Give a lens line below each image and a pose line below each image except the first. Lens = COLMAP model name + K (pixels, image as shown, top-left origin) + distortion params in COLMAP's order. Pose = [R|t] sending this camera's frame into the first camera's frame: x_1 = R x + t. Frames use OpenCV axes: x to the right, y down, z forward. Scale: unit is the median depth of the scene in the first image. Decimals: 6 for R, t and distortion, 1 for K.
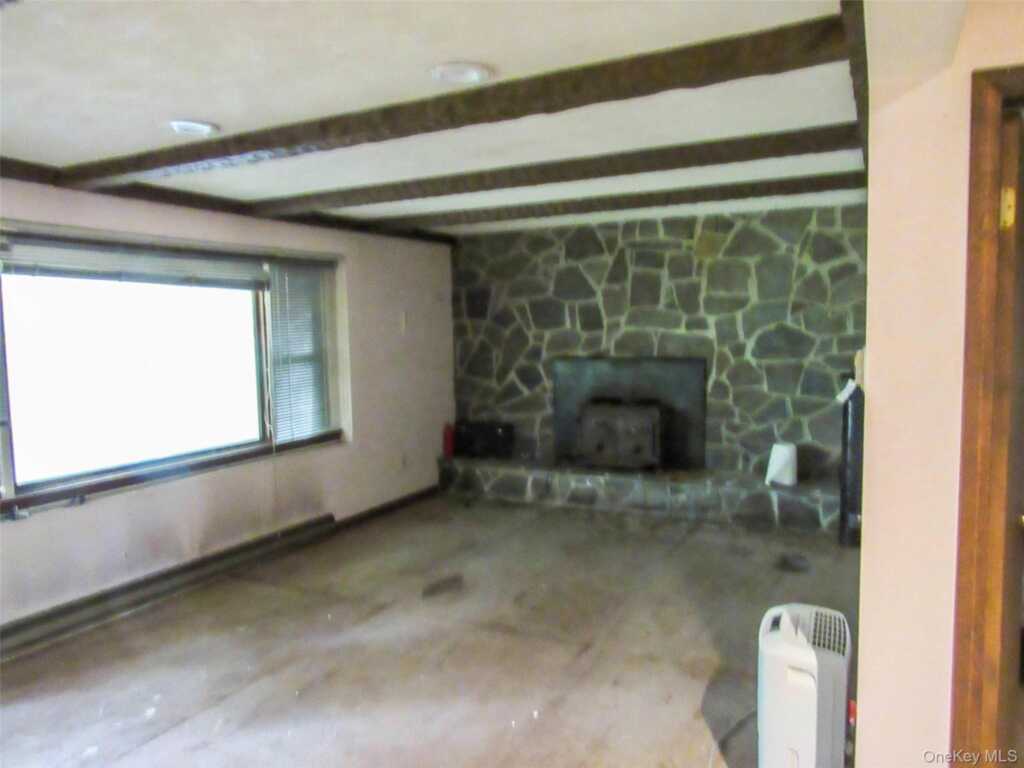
lens RADIAL K [[737.9, 0, 512.0], [0, 737.9, 384.0], [0, 0, 1]] dist [-0.005073, 0.000432]
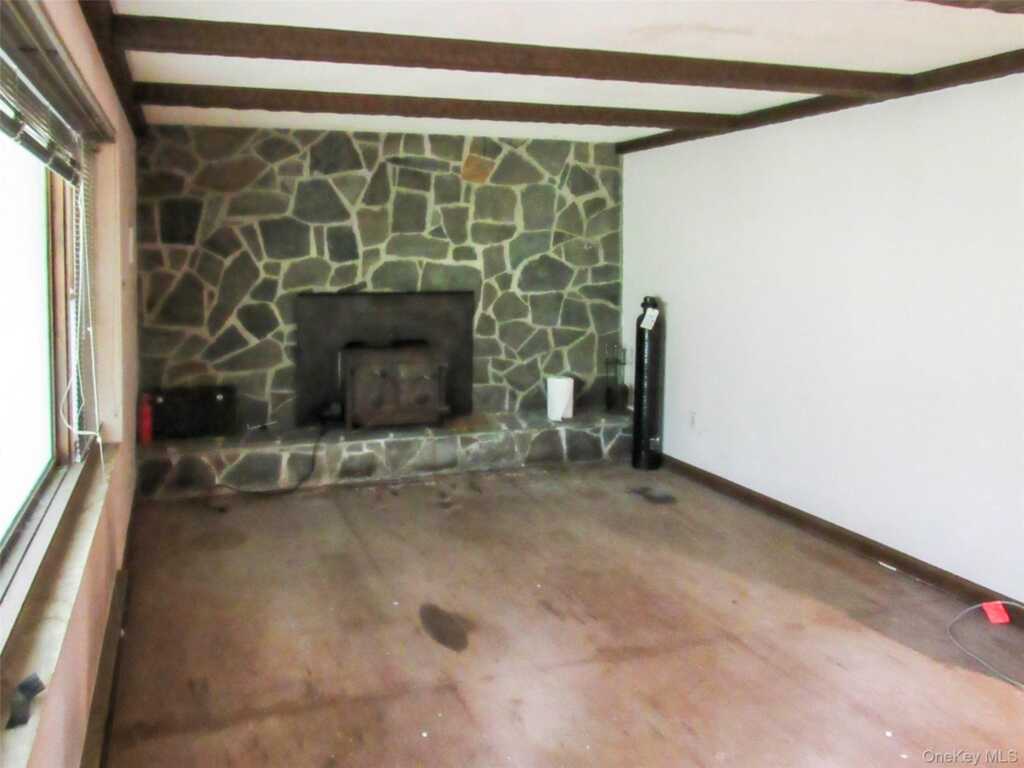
lens RADIAL K [[767.8, 0, 511.9], [0, 767.8, 274.7], [0, 0, 1]] dist [-0.007565, -0.001960]
pose [[0.732269, -0.006363, 0.680986, -0.349012], [0.044373, 0.998277, -0.038387, -0.016291], [-0.679569, 0.058327, 0.731289, 0.269052]]
